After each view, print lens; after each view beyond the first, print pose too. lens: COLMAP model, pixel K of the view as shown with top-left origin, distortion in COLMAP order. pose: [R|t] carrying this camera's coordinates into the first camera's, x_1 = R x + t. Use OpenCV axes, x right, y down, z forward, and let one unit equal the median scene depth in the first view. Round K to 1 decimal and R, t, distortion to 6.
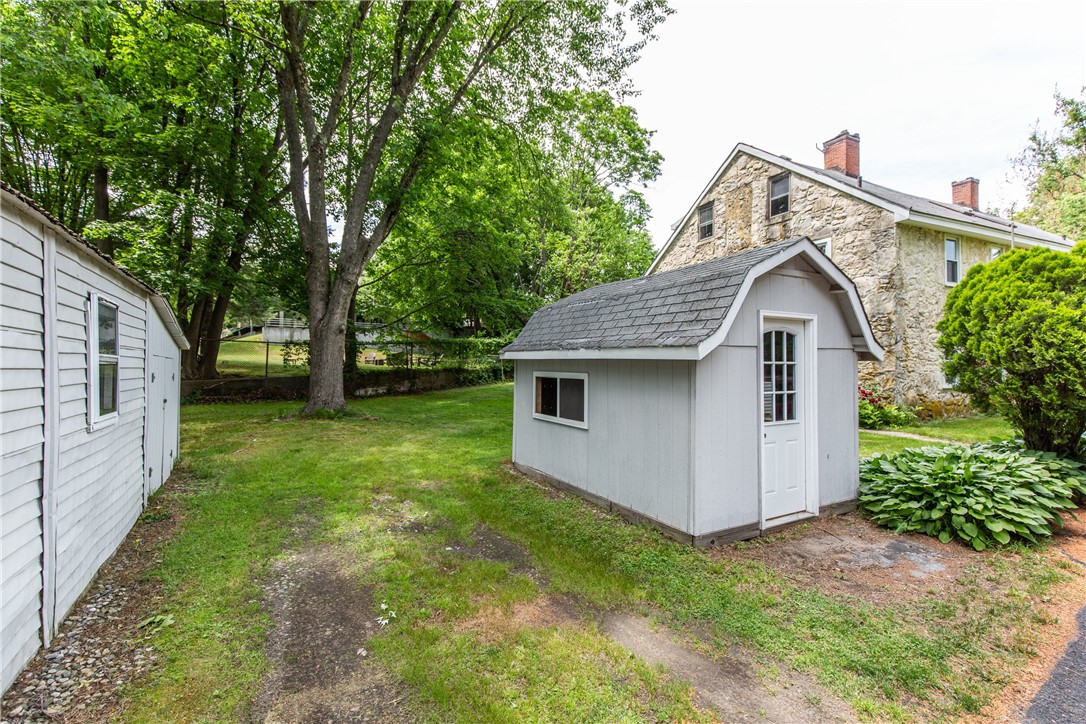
lens RADIAL K [[486.5, 0, 544.2], [0, 486.5, 357.5], [0, 0, 1]] dist [0.012913, -0.000464]
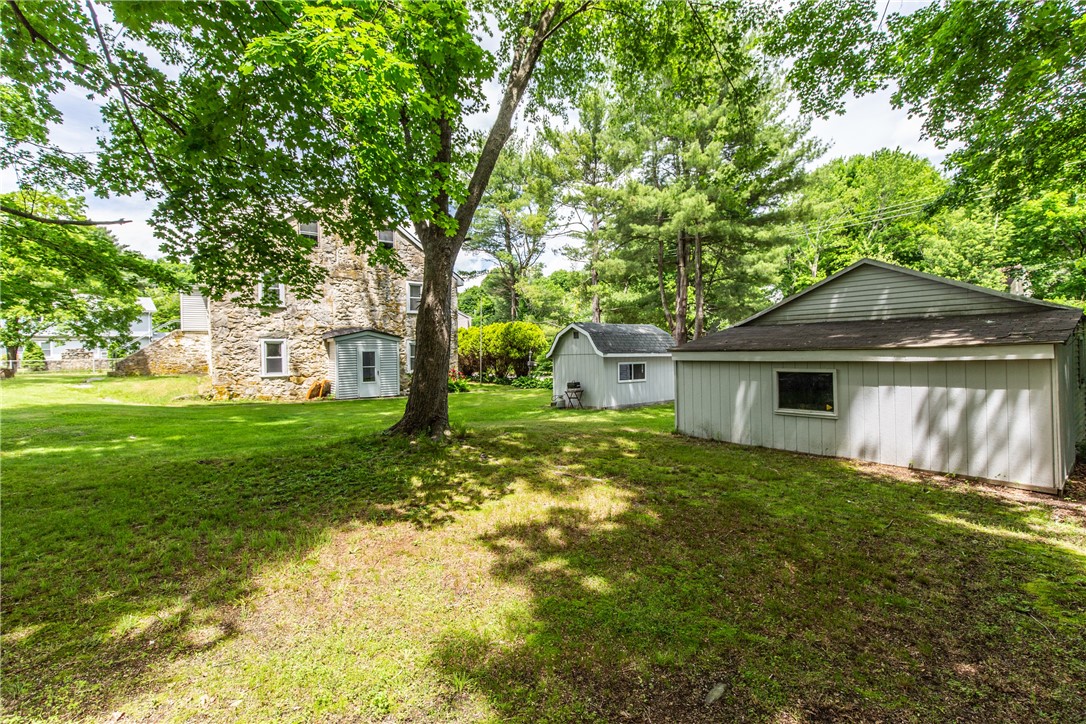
lens RADIAL K [[486.5, 0, 544.2], [0, 486.5, 357.5], [0, 0, 1]] dist [0.012913, -0.000464]
pose [[-0.157779, -0.012829, 0.987391, -1.236368], [-0.000438, 0.999916, 0.012922, -0.014535], [-0.987474, 0.001606, -0.157771, 0.963874]]
